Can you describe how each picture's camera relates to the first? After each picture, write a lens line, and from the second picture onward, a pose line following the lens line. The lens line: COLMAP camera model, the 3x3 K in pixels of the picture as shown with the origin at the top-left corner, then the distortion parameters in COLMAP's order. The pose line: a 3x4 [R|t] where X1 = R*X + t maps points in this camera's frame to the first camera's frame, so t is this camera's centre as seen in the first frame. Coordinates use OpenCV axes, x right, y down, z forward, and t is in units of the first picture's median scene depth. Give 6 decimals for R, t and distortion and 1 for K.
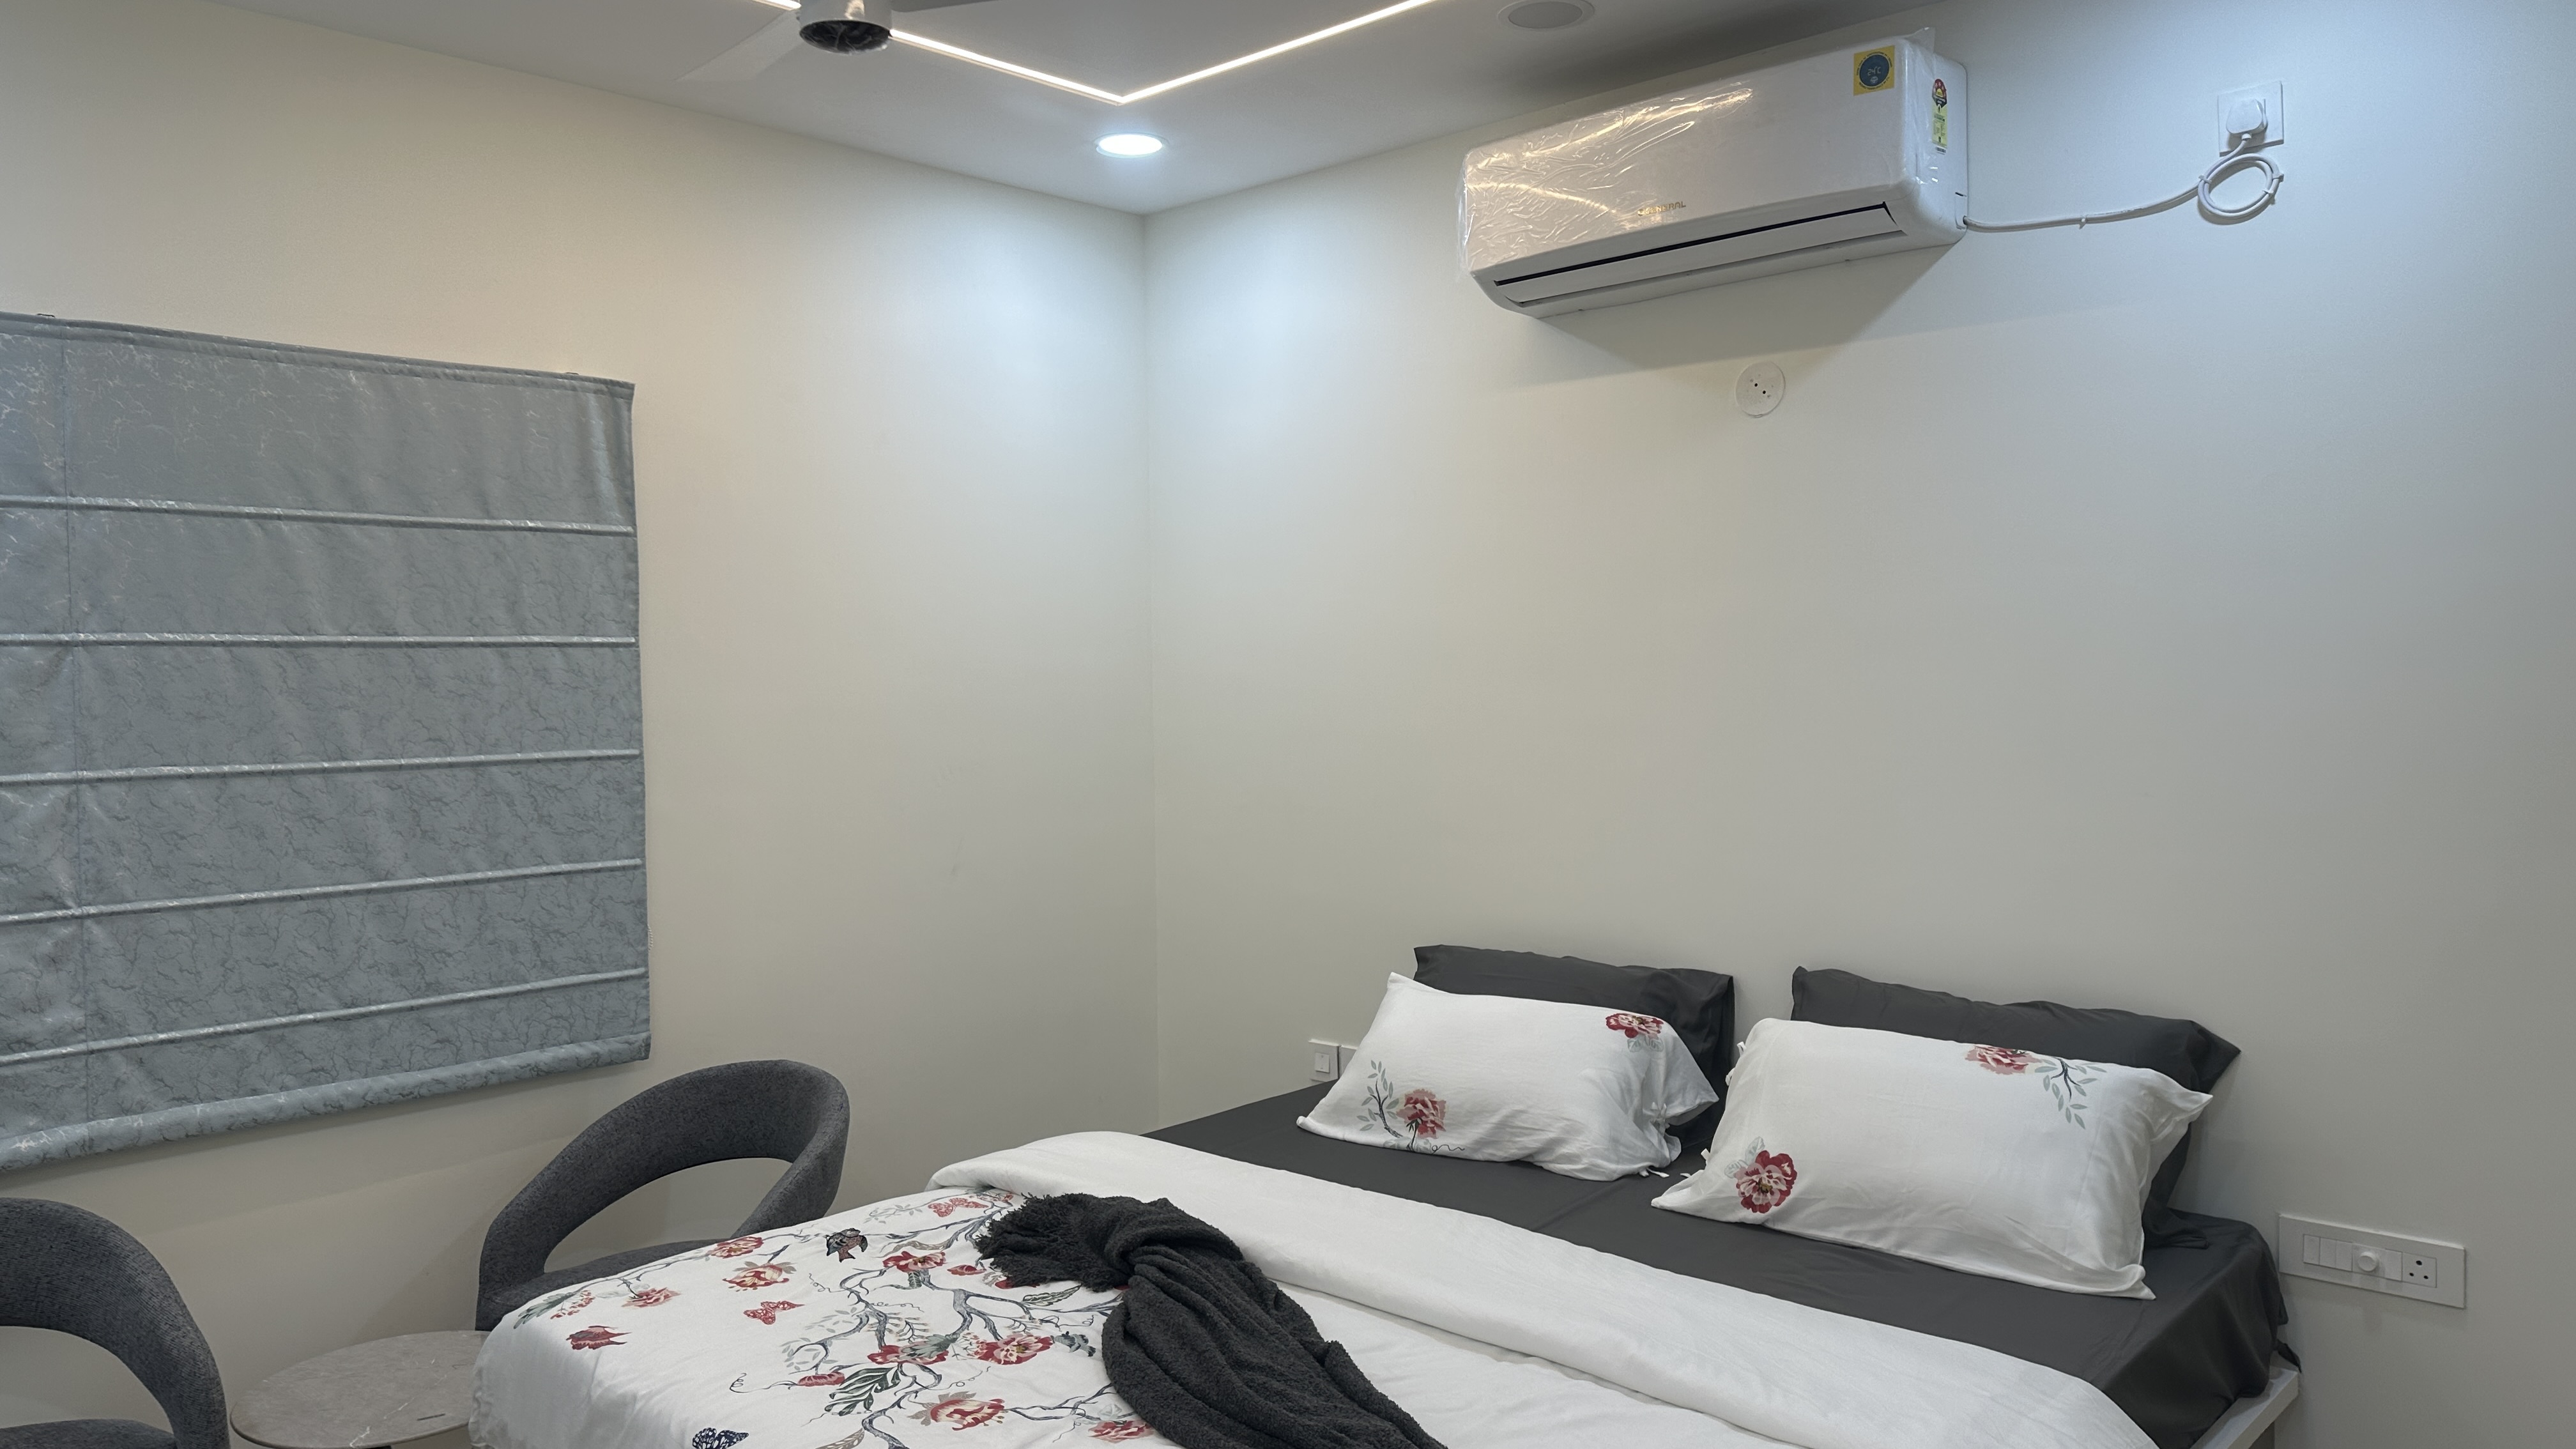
lens RADIAL K [[1793.4, 0, 1261.0], [0, 1793.4, 714.9], [0, 0, 1]] dist [0.100700, -0.131590]
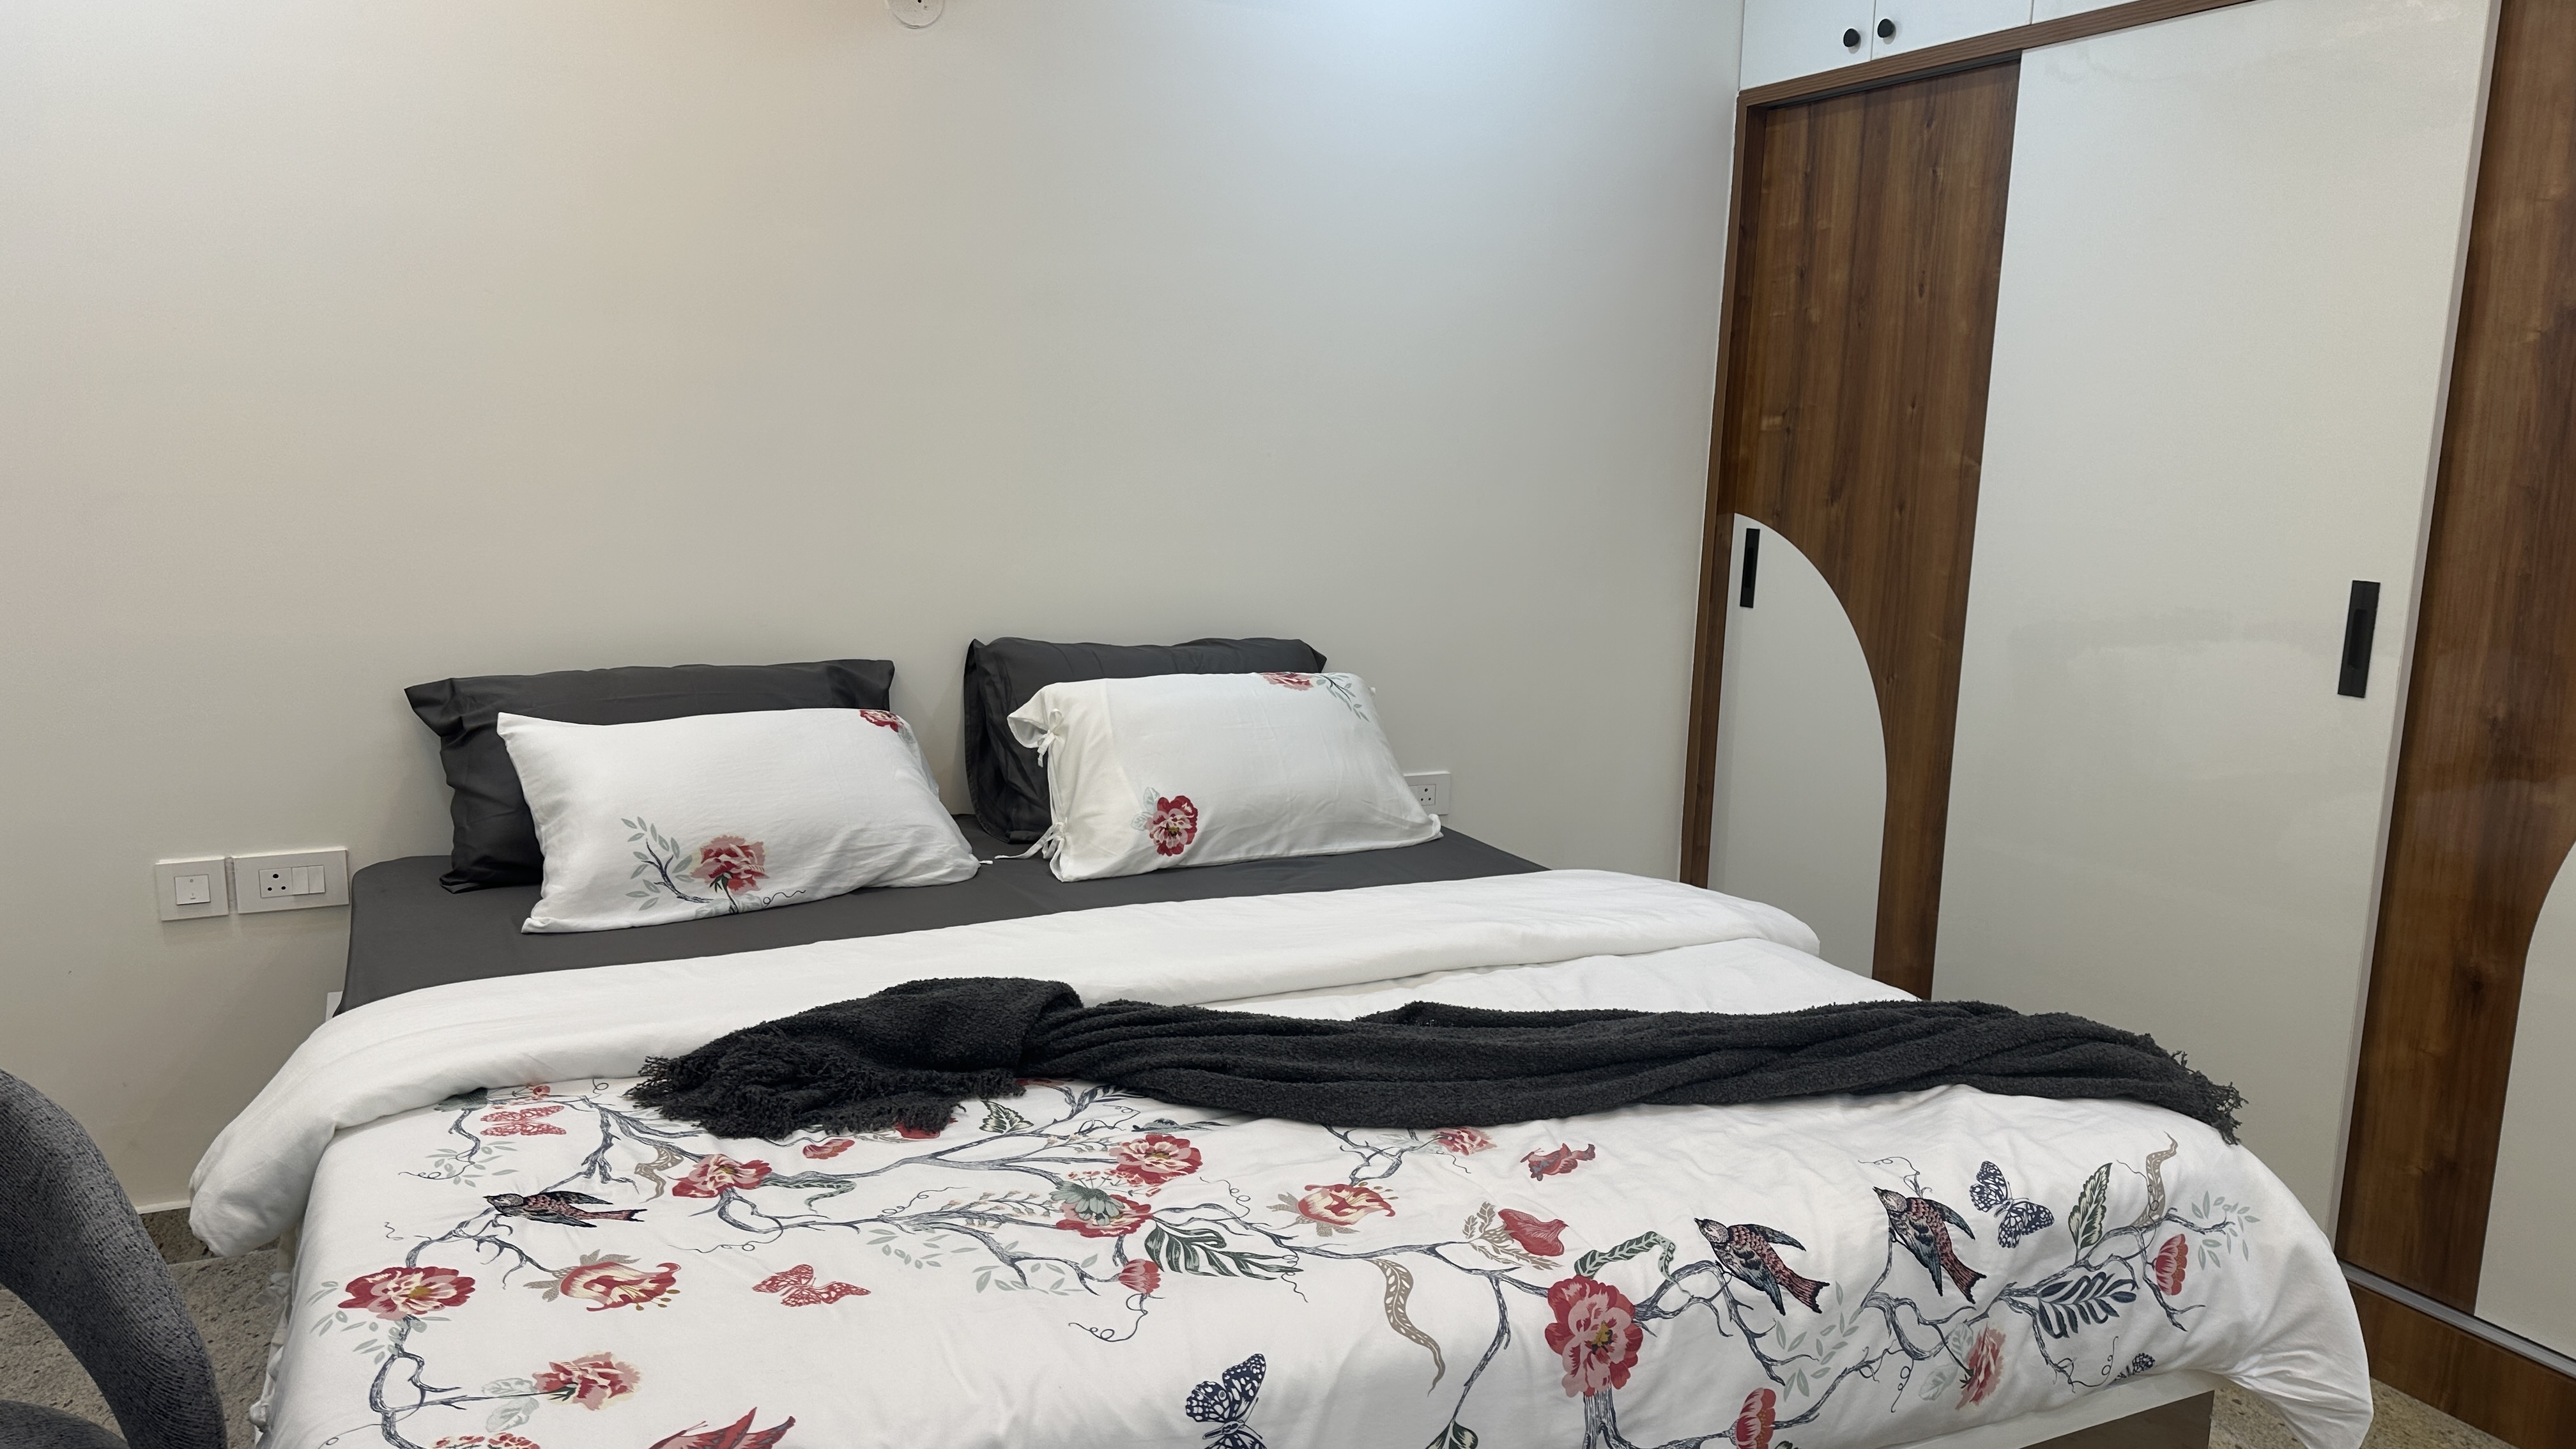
lens RADIAL K [[1793.4, 0, 1312.8], [0, 1793.4, 746.8], [0, 0, 1]] dist [0.100700, -0.131590]
pose [[0.340831, -0.133604, 0.930583, -0.635644], [-0.003854, 0.989644, 0.143495, 0.066015], [-0.940117, -0.052494, 0.336786, 0.581448]]
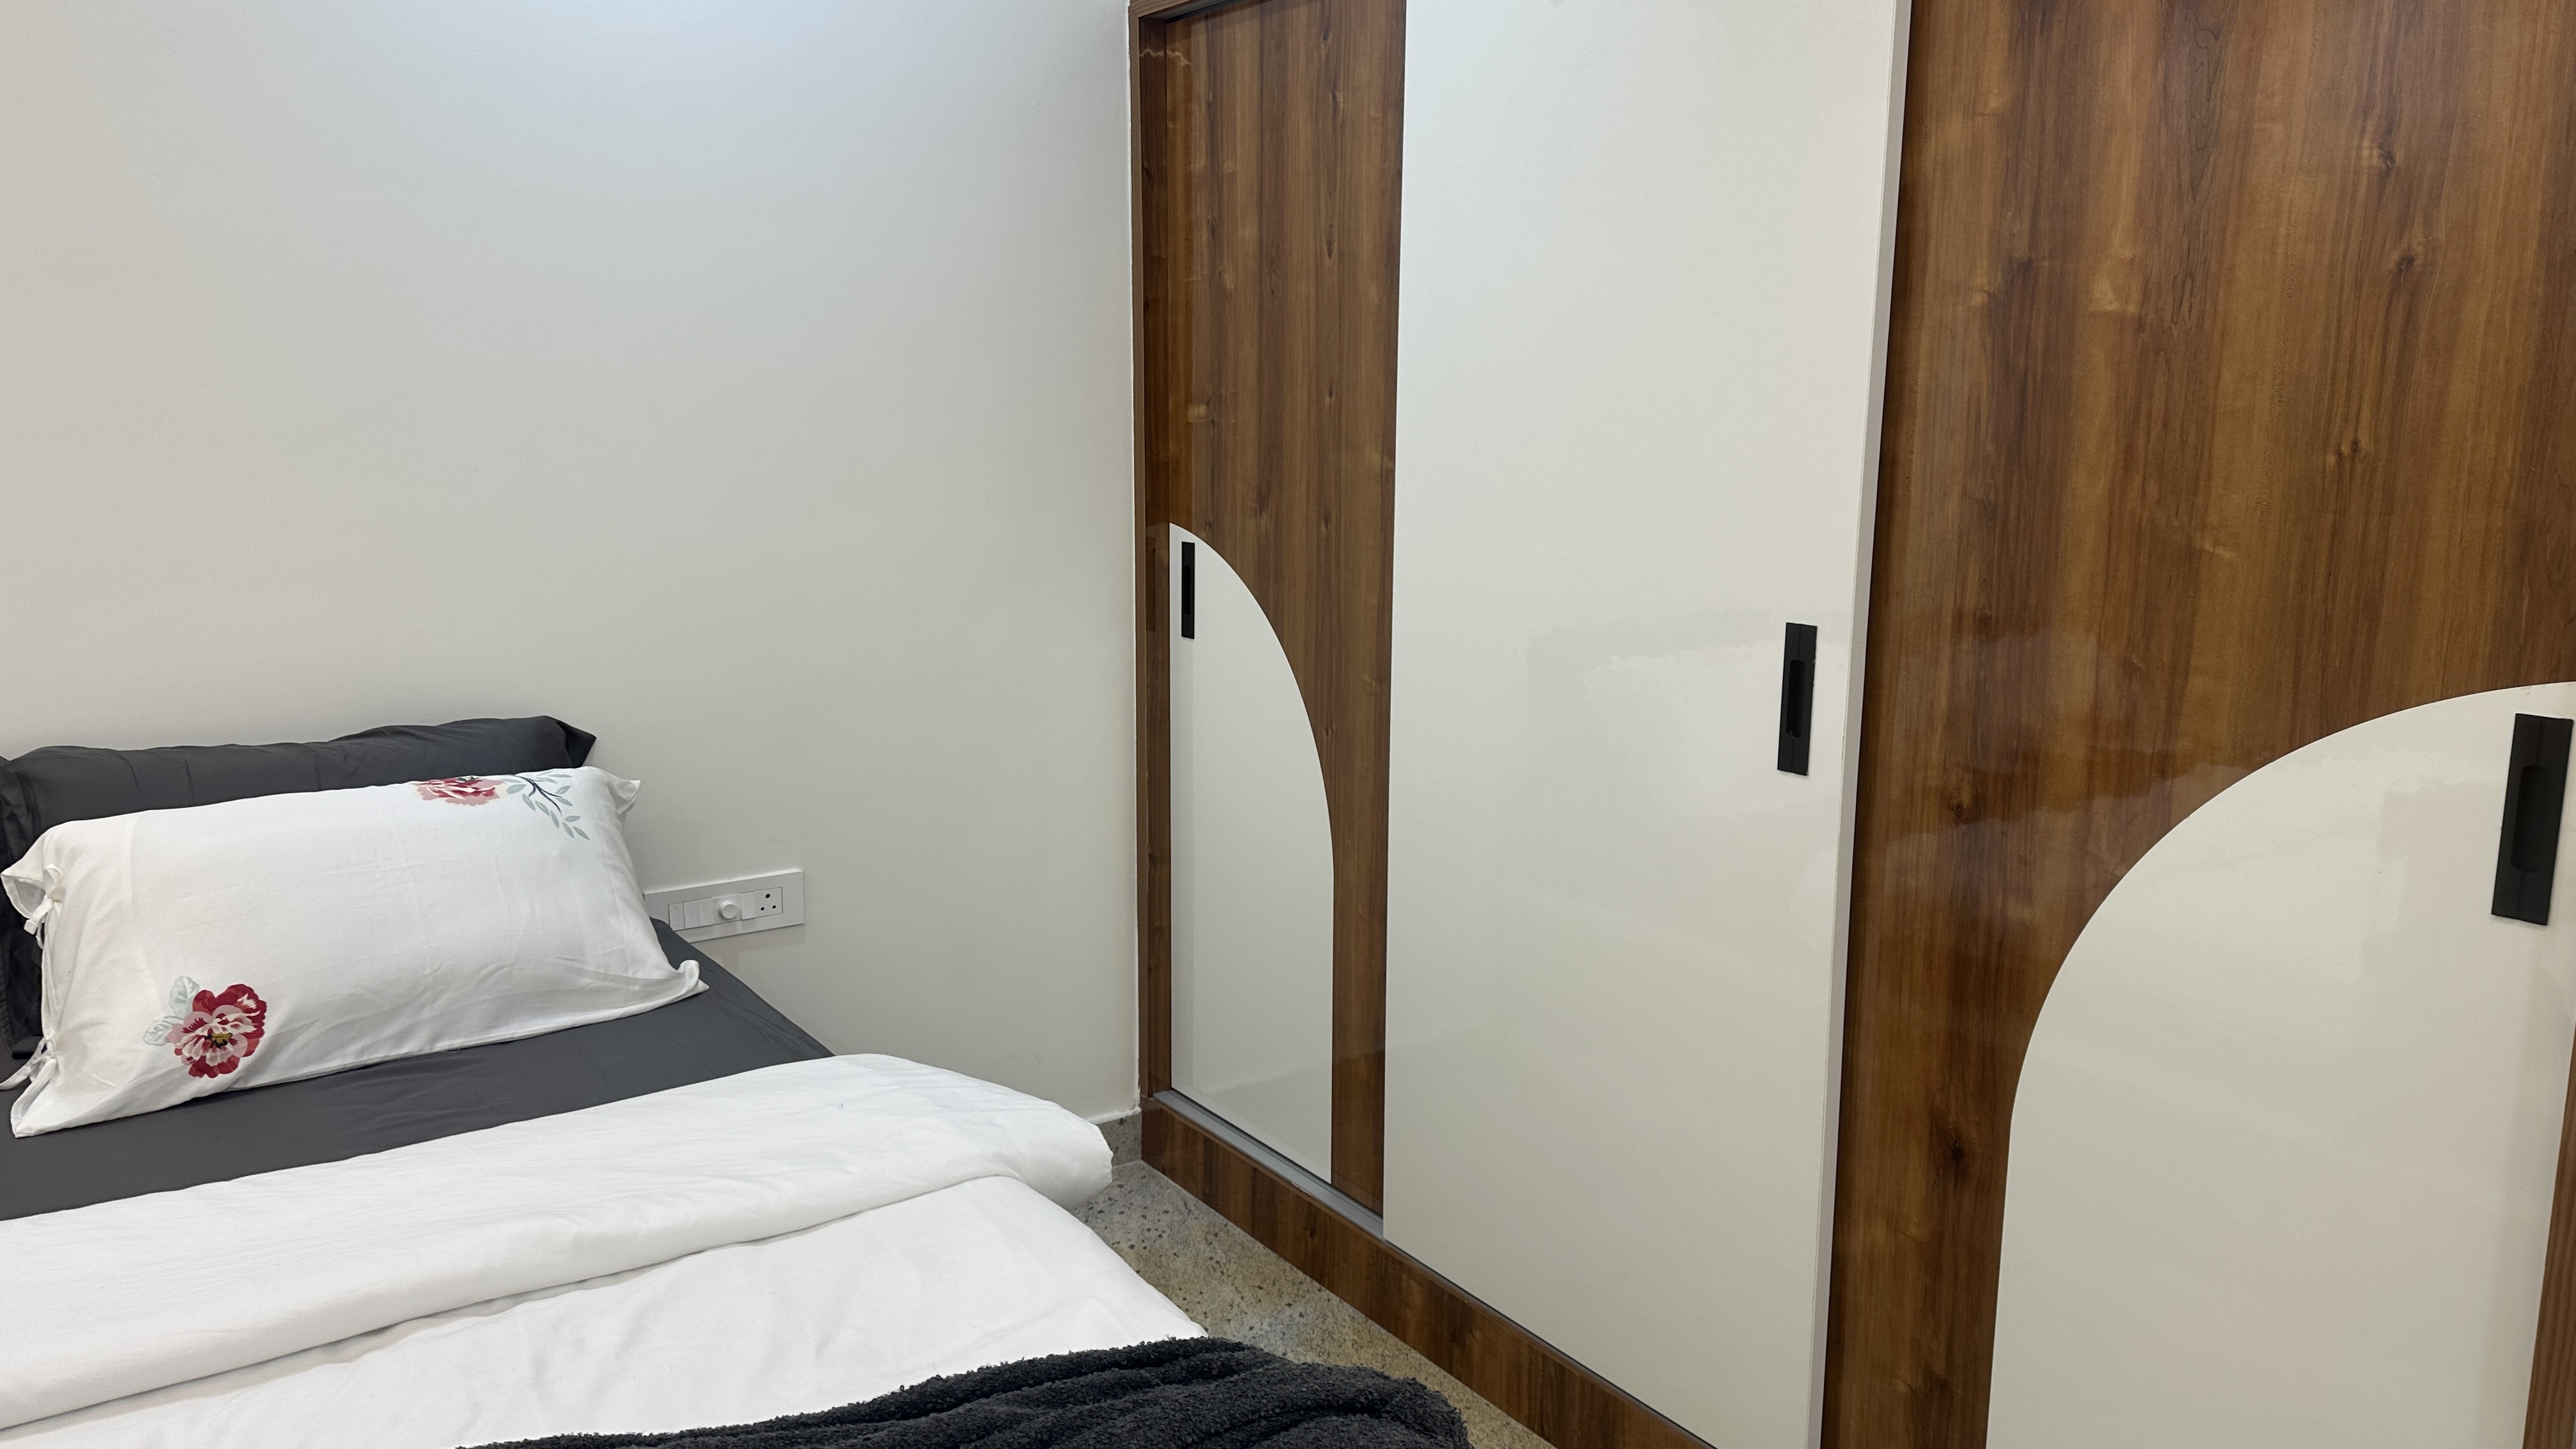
lens RADIAL K [[1793.4, 0, 1302.4], [0, 1793.4, 715.1], [0, 0, 1]] dist [0.100700, -0.131590]
pose [[0.205463, -0.152204, 0.966757, -0.303427], [0.023441, 0.988314, 0.150616, 0.038071], [-0.978384, -0.008284, 0.206629, 0.439718]]
